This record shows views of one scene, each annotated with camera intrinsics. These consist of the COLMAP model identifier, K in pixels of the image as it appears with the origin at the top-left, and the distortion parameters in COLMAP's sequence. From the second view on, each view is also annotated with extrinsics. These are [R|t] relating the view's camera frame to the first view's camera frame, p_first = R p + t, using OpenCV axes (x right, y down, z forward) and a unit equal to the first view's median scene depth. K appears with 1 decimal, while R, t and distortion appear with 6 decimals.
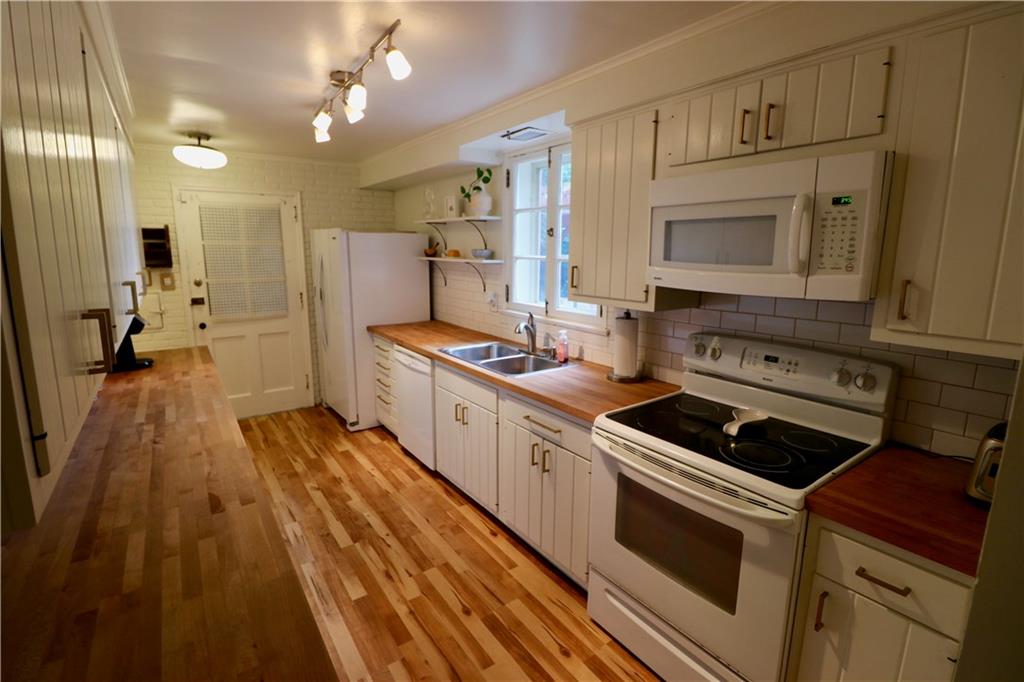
lens RADIAL K [[483.1, 0, 499.5], [0, 483.1, 333.9], [0, 0, 1]] dist [-0.002144, -0.012416]
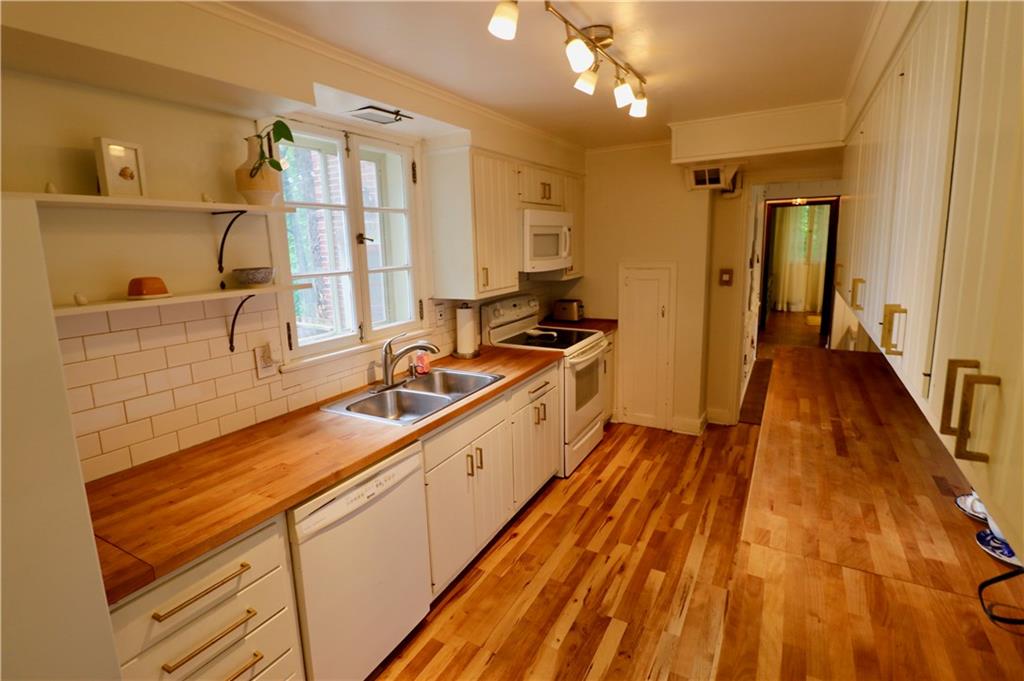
lens RADIAL K [[500.4, 0, 500.7], [0, 500.4, 332.8], [0, 0, 1]] dist [0.000470, -0.015578]
pose [[-0.438193, -0.150992, 0.886109, -0.949821], [0.186516, 0.949062, 0.253954, -0.286163], [-0.879317, 0.276555, -0.387710, 1.446611]]
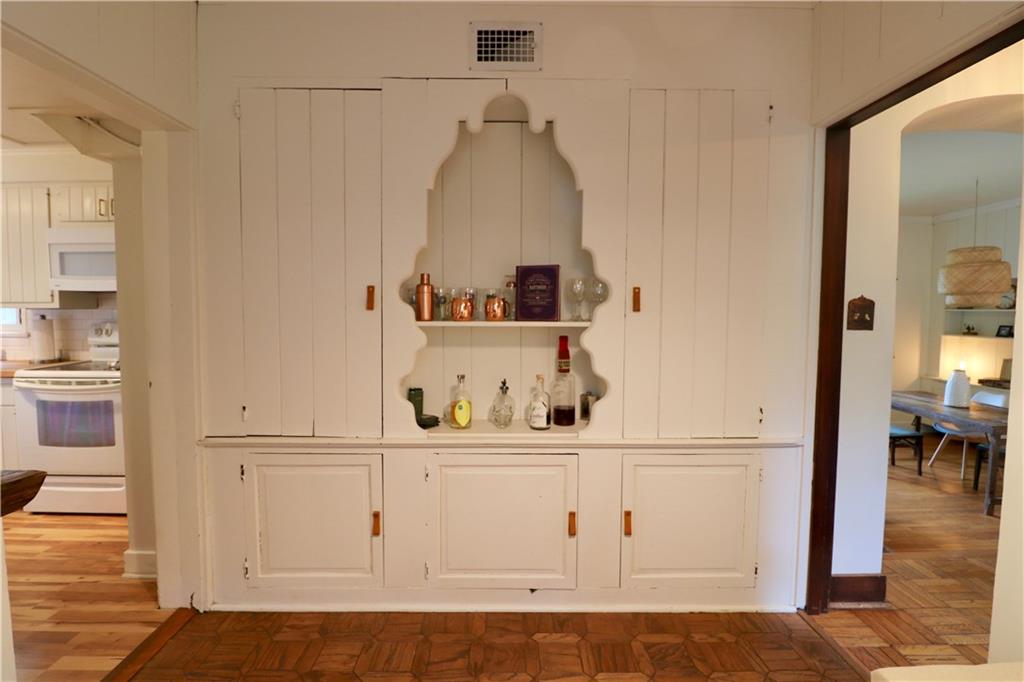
lens RADIAL K [[477.1, 0, 500.5], [0, 477.1, 330.9], [0, 0, 1]] dist [-0.001713, -0.013089]
pose [[0.560055, -0.040566, 0.827461, -0.135120], [0.145545, 0.988084, -0.050070, 0.272524], [-0.815570, 0.148475, 0.559286, -0.900167]]
